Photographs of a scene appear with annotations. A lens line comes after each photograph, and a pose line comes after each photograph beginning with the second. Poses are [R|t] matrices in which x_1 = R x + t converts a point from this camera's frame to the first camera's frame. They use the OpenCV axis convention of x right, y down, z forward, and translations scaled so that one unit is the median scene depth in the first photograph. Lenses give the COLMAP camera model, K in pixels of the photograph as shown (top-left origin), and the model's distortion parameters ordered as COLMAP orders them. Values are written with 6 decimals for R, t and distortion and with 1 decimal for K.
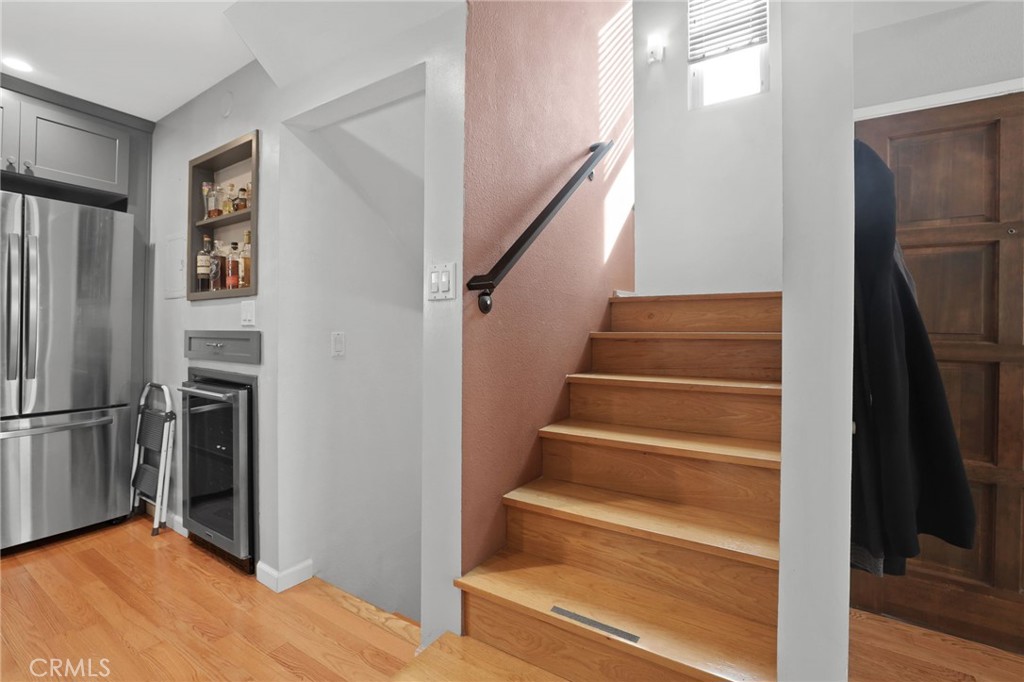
lens RADIAL K [[473.9, 0, 516.0], [0, 473.9, 335.9], [0, 0, 1]] dist [-0.040284, 0.017628]
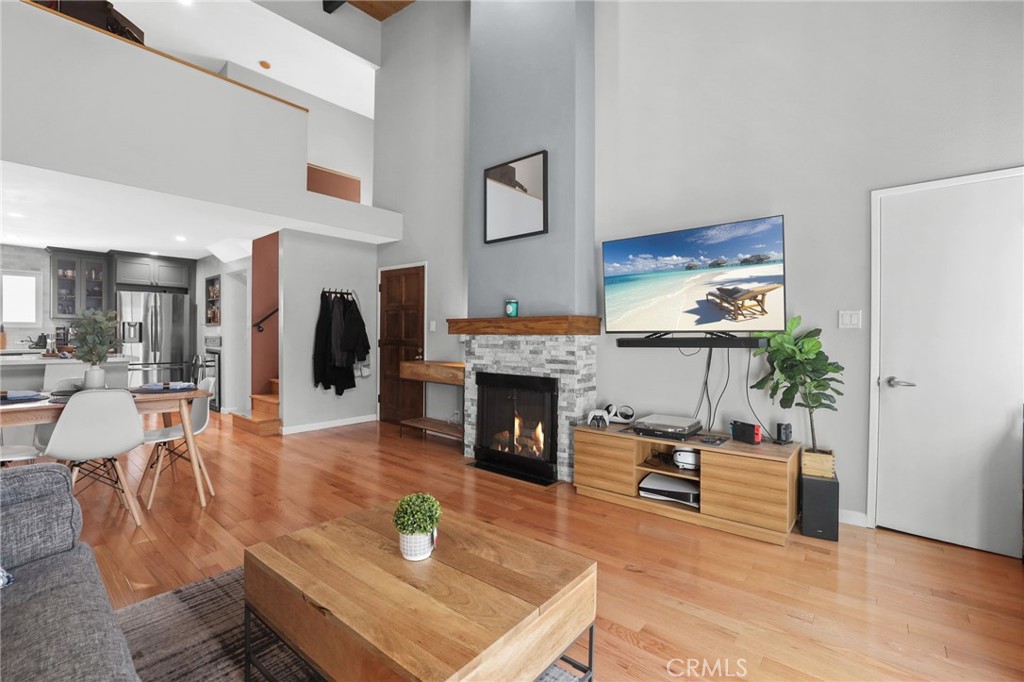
lens RADIAL K [[452.4, 0, 516.0], [0, 452.4, 331.6], [0, 0, 1]] dist [-0.039592, 0.014493]
pose [[0.993836, -0.001362, -0.110848, 1.592791], [0.000359, 0.999959, -0.009061, -0.011932], [0.110856, 0.008965, 0.993796, -1.611336]]
